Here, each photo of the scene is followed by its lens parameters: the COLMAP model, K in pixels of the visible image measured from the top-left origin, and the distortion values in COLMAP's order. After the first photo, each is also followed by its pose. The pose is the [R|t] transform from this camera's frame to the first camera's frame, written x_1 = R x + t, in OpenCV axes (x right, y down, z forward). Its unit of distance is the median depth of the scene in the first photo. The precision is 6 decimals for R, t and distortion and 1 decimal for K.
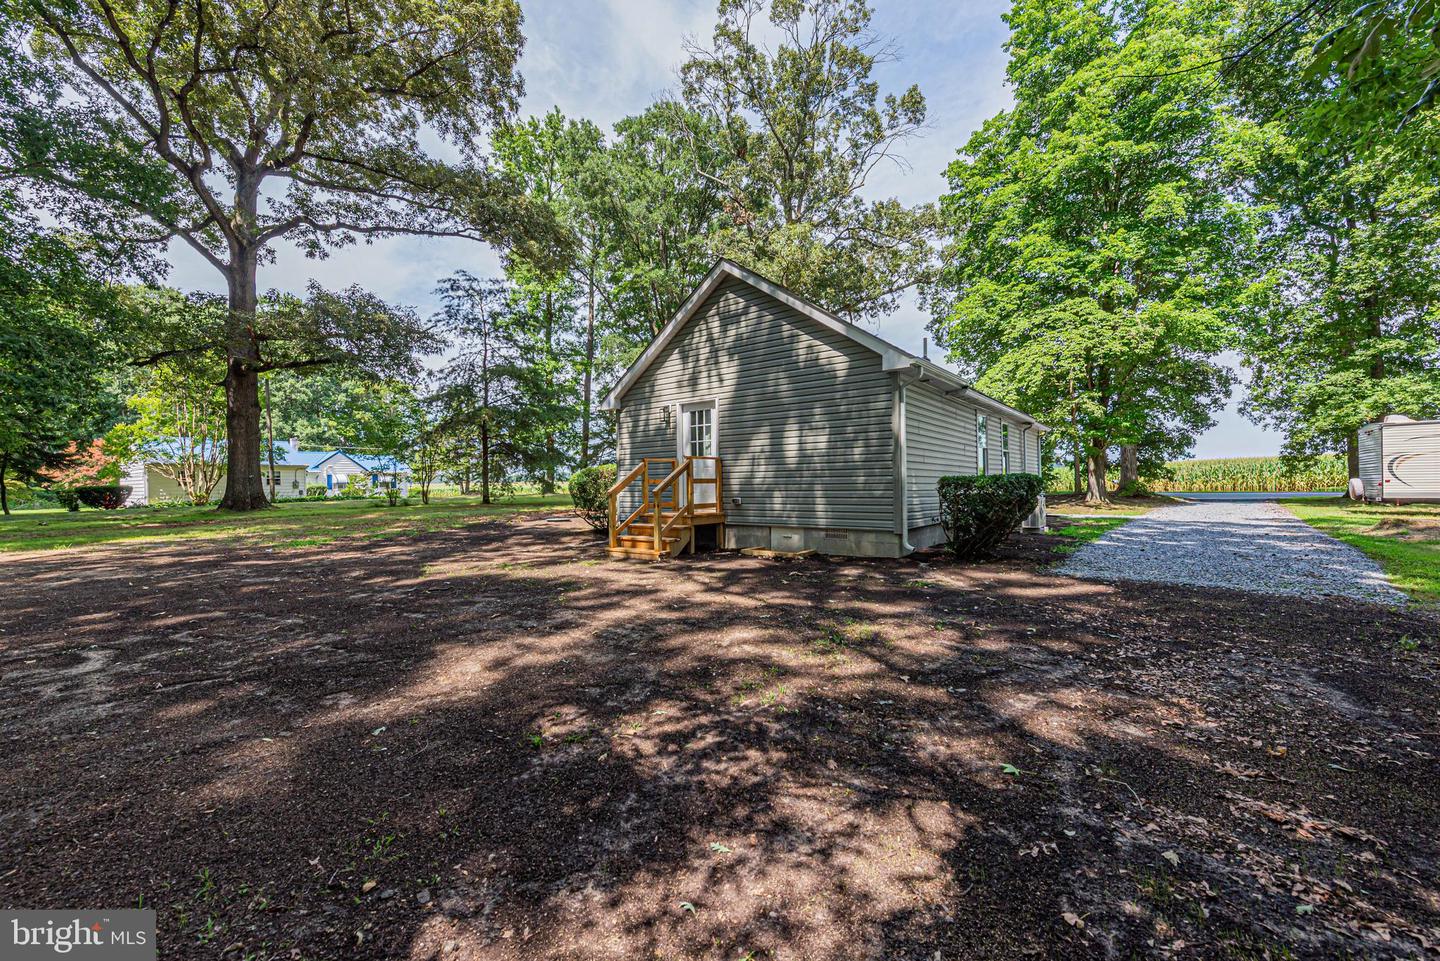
lens RADIAL K [[580.5, 0, 709.3], [0, 580.5, 470.7], [0, 0, 1]] dist [0.000906, -0.000376]
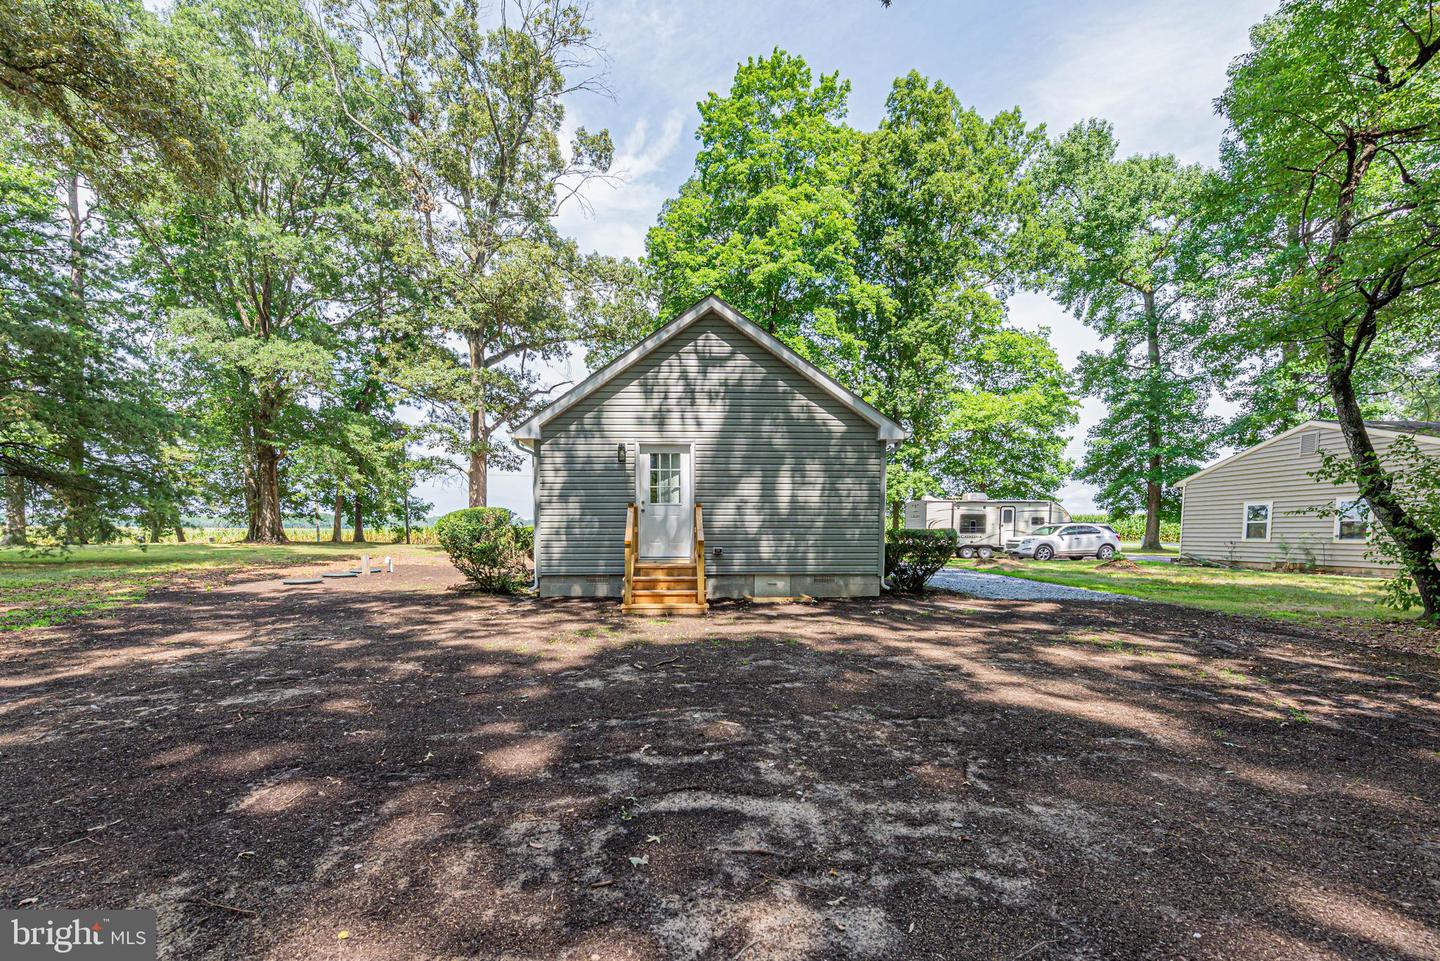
lens RADIAL K [[578.0, 0, 753.6], [0, 578.0, 566.9], [0, 0, 1]] dist [0.000830, -0.000027]
pose [[0.767230, -0.022711, 0.640970, -0.522327], [-0.027676, 0.997270, 0.068463, 0.011112], [-0.640774, -0.070266, 0.764507, 0.195893]]
